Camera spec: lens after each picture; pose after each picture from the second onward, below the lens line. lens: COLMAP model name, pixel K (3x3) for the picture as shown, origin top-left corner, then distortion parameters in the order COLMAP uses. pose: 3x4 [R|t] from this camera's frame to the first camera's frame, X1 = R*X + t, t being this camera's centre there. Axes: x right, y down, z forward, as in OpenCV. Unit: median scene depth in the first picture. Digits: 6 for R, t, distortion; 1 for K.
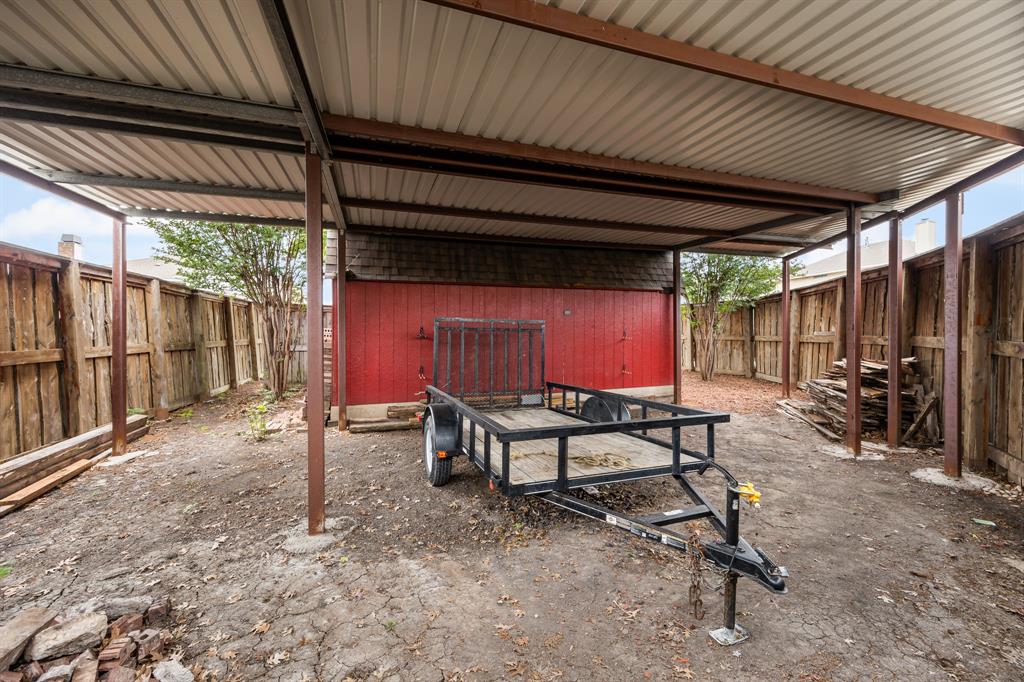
lens RADIAL K [[424.1, 0, 517.5], [0, 424.1, 335.8], [0, 0, 1]] dist [0.006282, -0.000228]
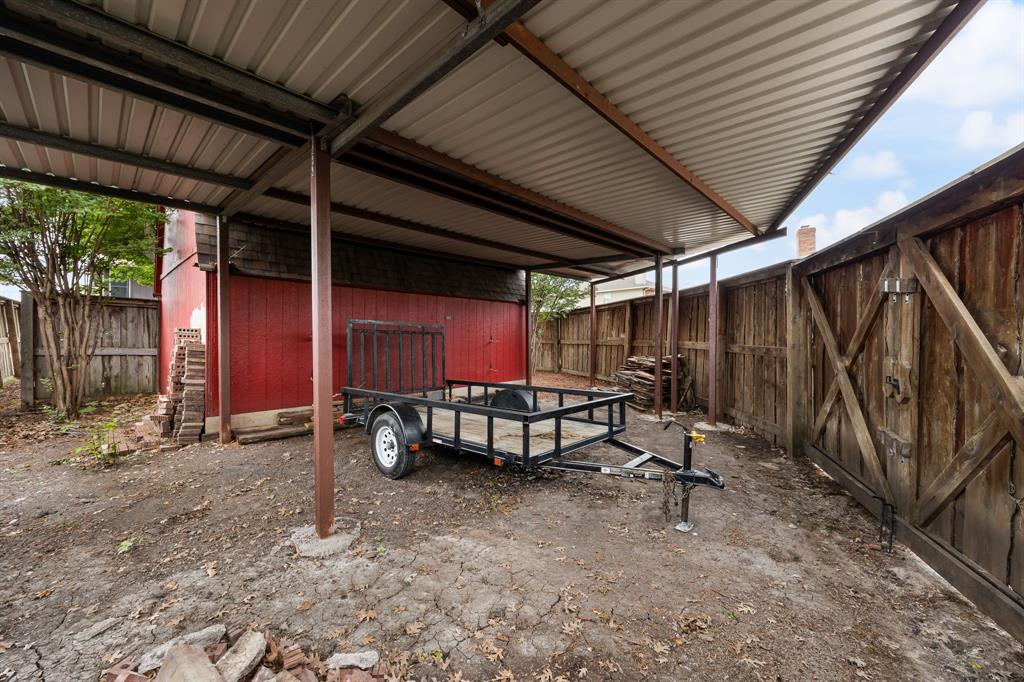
lens RADIAL K [[397.6, 0, 508.8], [0, 397.6, 341.1], [0, 0, 1]] dist [-0.002413, 0.000437]
pose [[0.889156, 0.005912, 0.457565, -0.313877], [-0.008265, 0.999961, 0.003140, 0.002317], [-0.457529, -0.006574, 0.889171, -0.008615]]
